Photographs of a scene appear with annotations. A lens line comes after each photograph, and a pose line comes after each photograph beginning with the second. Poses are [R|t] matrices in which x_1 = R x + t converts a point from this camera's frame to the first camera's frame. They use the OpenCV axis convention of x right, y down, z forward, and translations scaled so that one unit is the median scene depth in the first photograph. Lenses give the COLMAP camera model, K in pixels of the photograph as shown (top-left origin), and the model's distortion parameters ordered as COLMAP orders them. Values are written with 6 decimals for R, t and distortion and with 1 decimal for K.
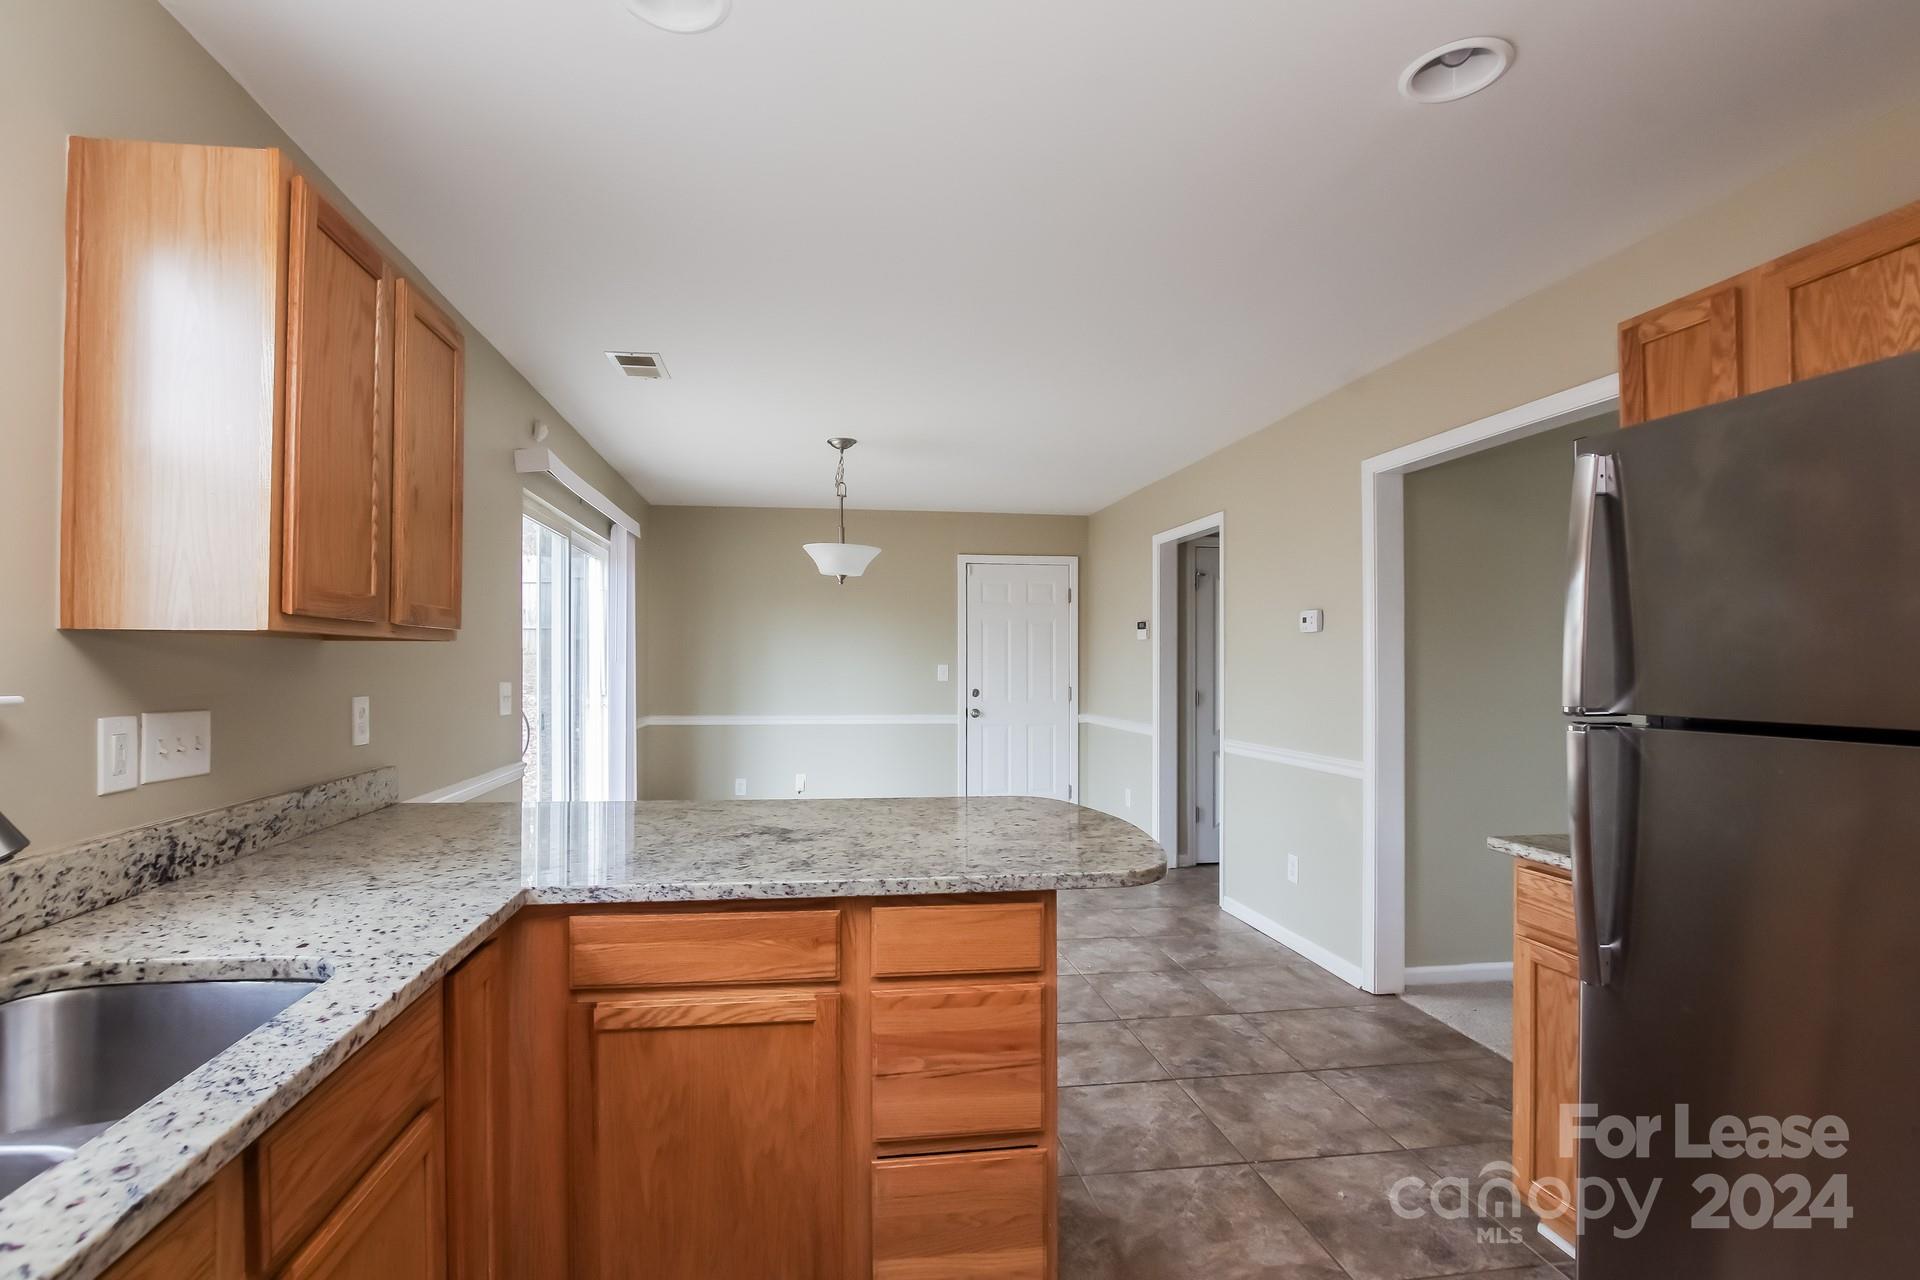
lens RADIAL K [[863.1, 0, 950.5], [0, 863.1, 652.8], [0, 0, 1]] dist [-0.010347, 0.000066]
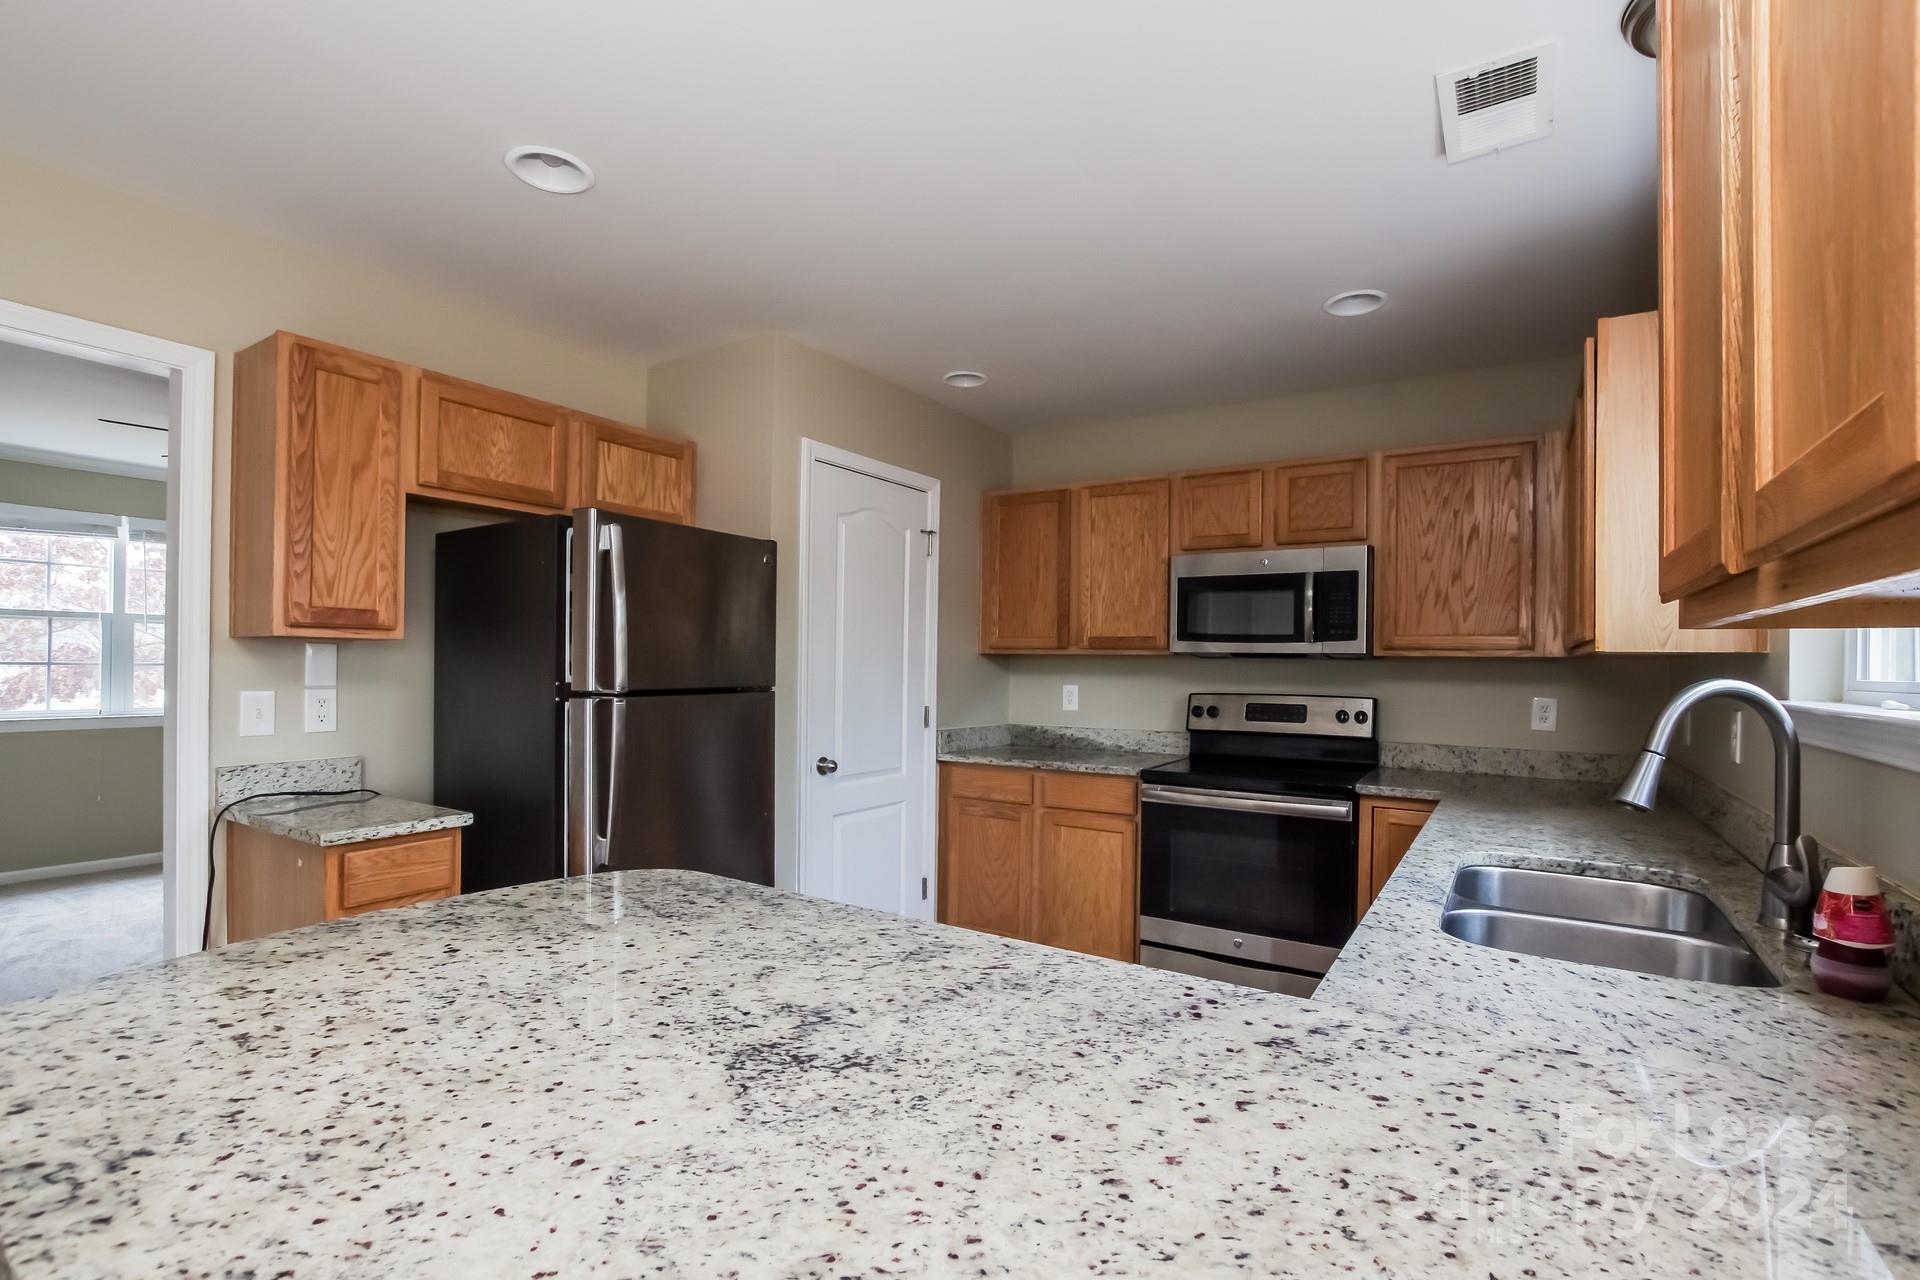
lens RADIAL K [[863.1, 0, 950.5], [0, 863.1, 652.8], [0, 0, 1]] dist [-0.010347, 0.000066]
pose [[-0.729819, -0.002882, 0.683634, -0.897899], [-0.017164, 0.999753, -0.014109, 0.015127], [-0.683425, -0.022031, -0.729689, 2.031444]]
